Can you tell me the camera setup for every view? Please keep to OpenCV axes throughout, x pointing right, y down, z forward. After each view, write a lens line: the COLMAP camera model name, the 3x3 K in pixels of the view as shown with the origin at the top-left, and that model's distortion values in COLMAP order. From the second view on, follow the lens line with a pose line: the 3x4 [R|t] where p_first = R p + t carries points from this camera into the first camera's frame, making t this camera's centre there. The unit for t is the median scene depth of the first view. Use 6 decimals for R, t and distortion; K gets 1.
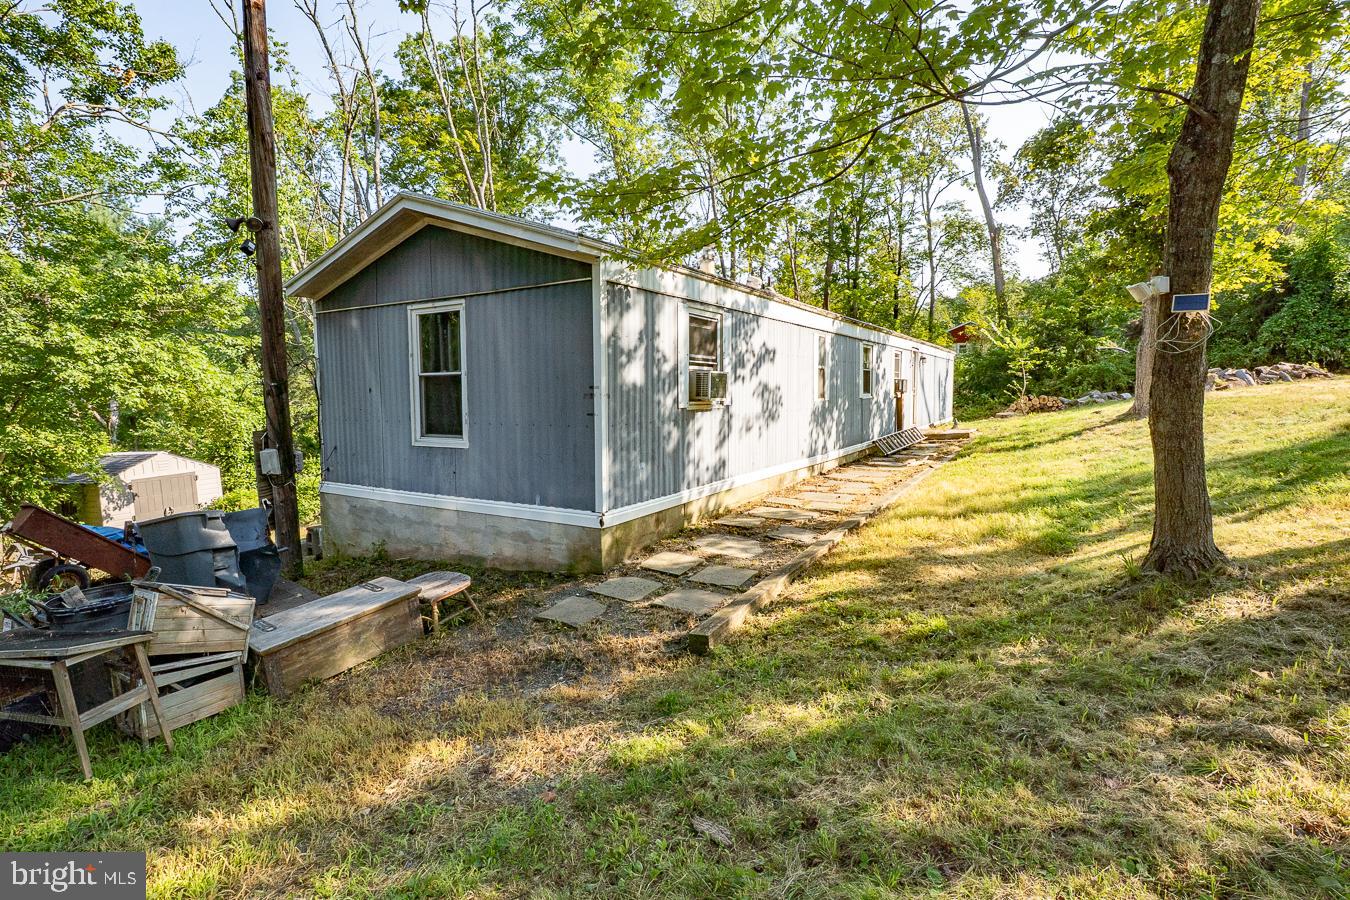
lens RADIAL K [[652.1, 0, 671.2], [0, 652.1, 447.1], [0, 0, 1]] dist [-0.040608, 0.005157]
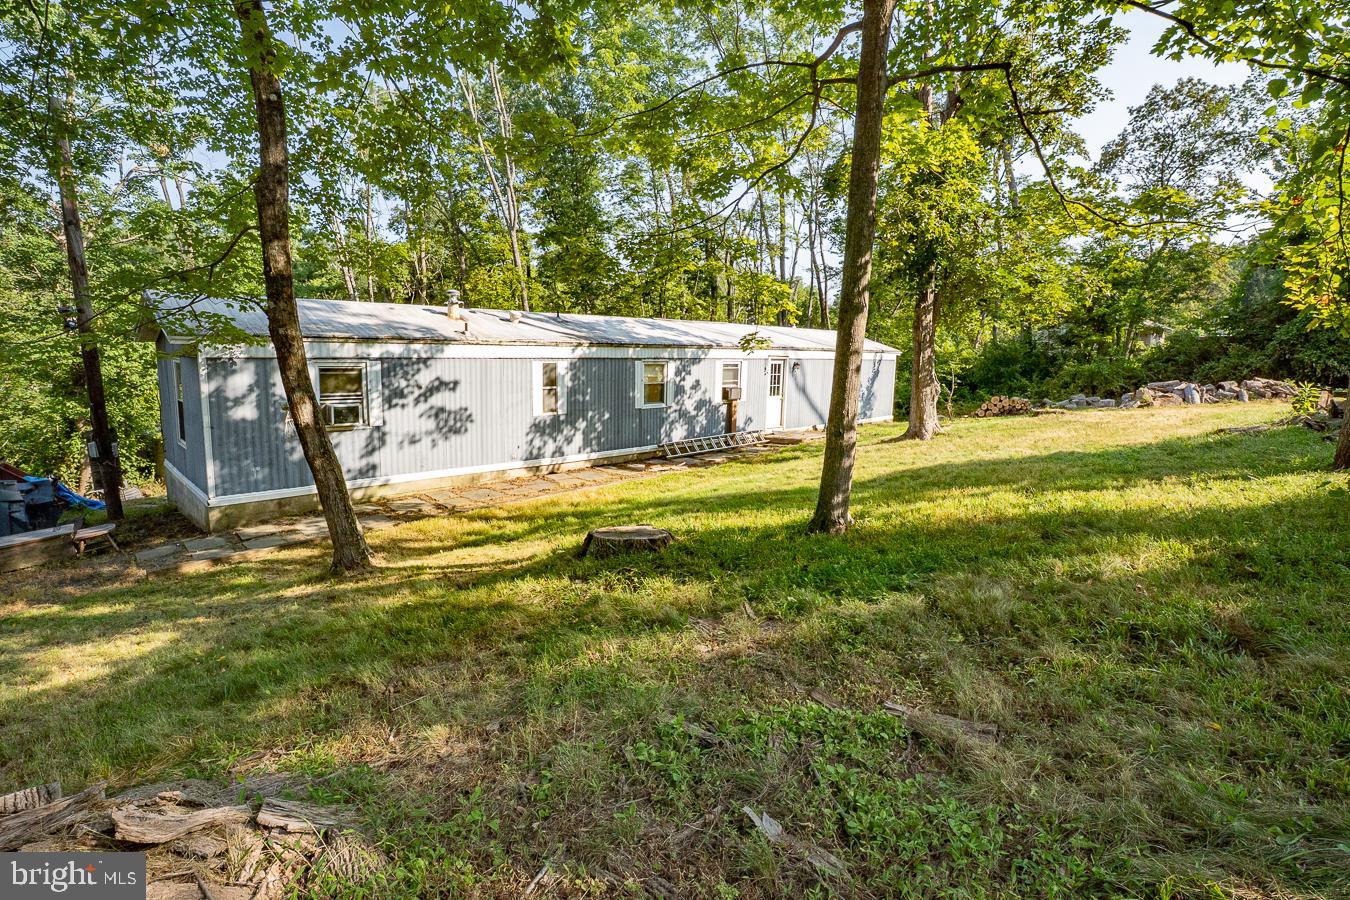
lens RADIAL K [[652.1, 0, 671.6], [0, 652.1, 448.4], [0, 0, 1]] dist [-0.040608, 0.005157]
pose [[0.970017, 0.067168, -0.233571, 0.941375], [-0.052278, 0.996220, 0.069373, -0.133197], [0.237348, -0.055082, 0.969862, -0.195611]]
